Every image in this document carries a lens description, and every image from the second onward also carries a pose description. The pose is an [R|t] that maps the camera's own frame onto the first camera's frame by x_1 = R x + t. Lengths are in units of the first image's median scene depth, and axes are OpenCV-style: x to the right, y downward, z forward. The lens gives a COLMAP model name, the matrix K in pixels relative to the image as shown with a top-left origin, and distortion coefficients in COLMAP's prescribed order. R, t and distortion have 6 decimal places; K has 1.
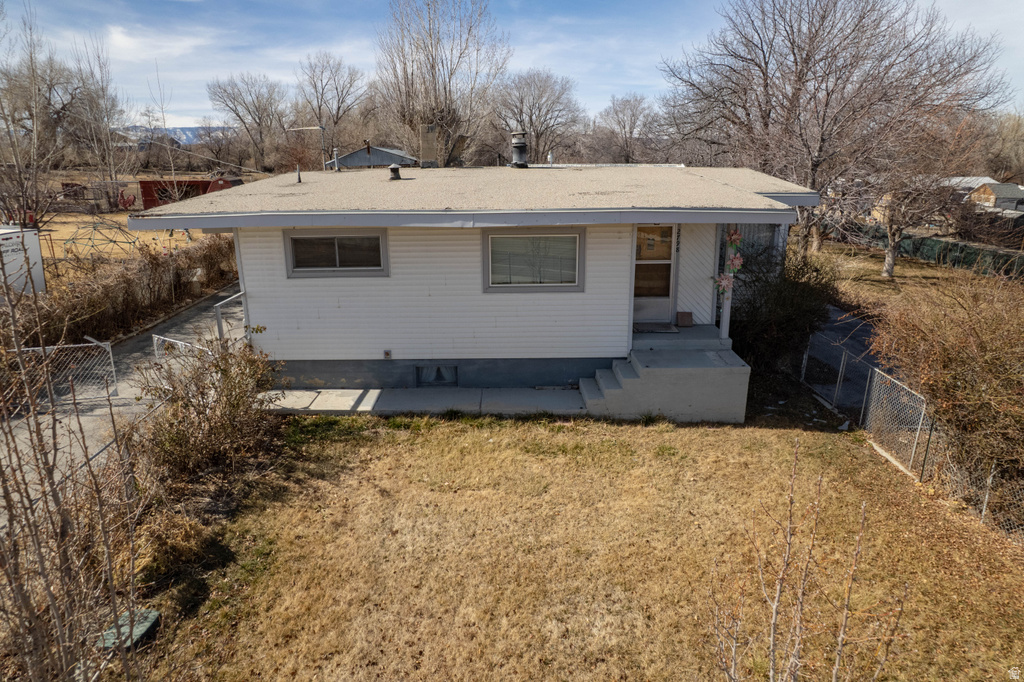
lens RADIAL K [[649.9, 0, 512.0], [0, 649.9, 341.0], [0, 0, 1]] dist [0.005472, 0.005236]
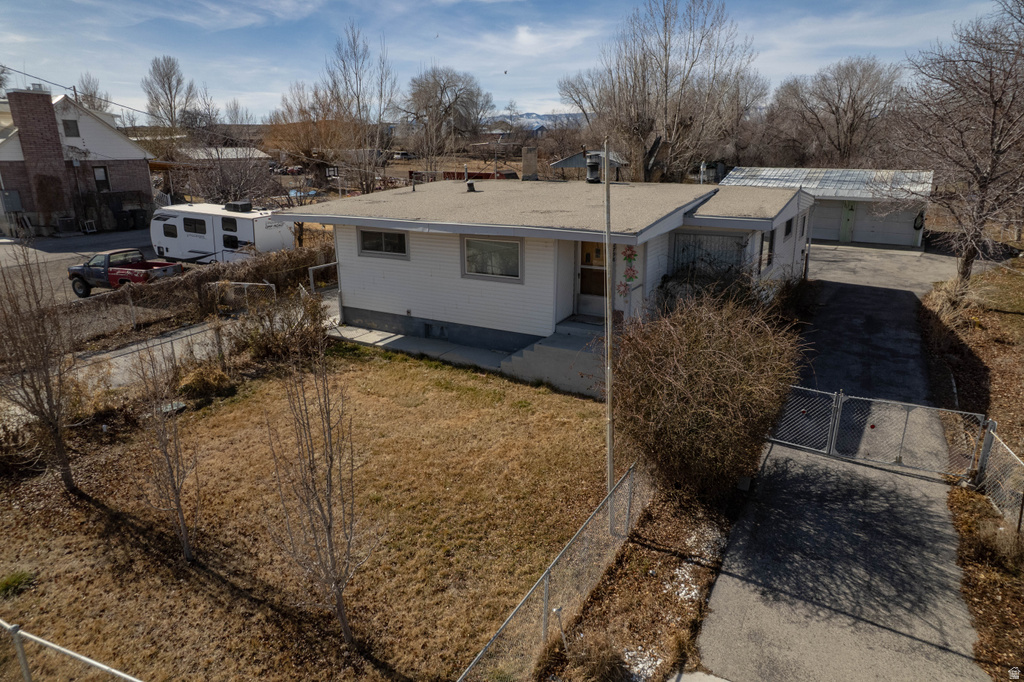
lens RADIAL K [[649.9, 0, 512.0], [0, 649.9, 341.0], [0, 0, 1]] dist [0.005472, 0.005236]
pose [[0.864251, 0.147566, -0.480932, 0.790060], [-0.135803, 0.988954, 0.059400, -0.038353], [0.484384, 0.013975, 0.874744, -0.203833]]
